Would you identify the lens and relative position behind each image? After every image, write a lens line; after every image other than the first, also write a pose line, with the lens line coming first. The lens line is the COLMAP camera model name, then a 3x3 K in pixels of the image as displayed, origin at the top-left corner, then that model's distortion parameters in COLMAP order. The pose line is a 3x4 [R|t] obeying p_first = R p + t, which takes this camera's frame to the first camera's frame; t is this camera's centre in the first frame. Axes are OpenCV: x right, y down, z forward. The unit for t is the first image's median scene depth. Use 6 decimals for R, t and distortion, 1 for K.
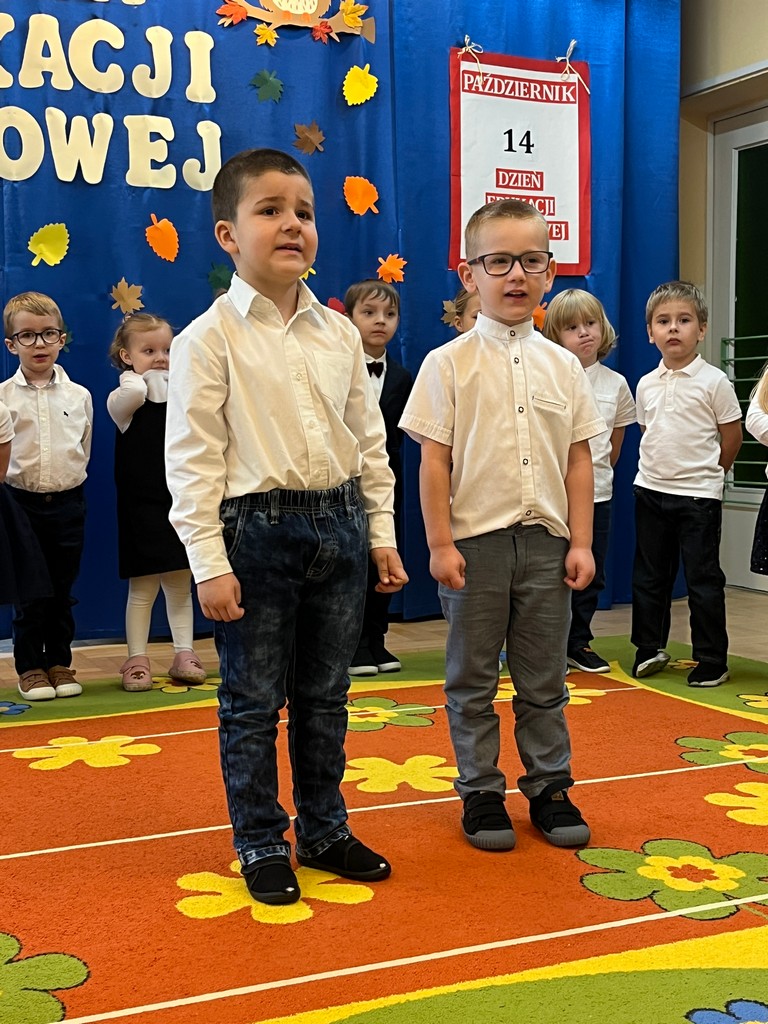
lens RADIAL K [[1456.0, 0, 388.6], [0, 1456.0, 511.2], [0, 0, 1]] dist [0.053787, 0.000000]
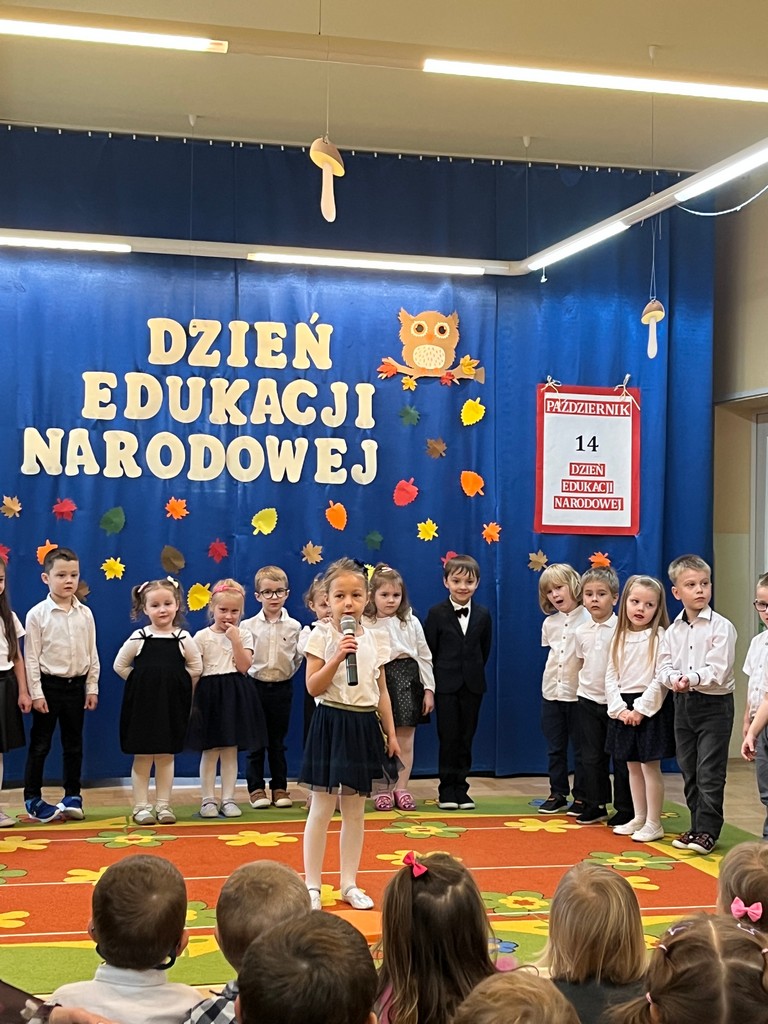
lens RADIAL K [[1641.0, 0, 388.2], [0, 1641.0, 498.6], [0, 0, 1]] dist [0.125018, 0.000000]
pose [[0.983006, 0.020118, -0.182470, 0.218513], [-0.036795, 0.995399, -0.088475, -0.054481], [0.179850, 0.093686, 0.979223, -0.700221]]
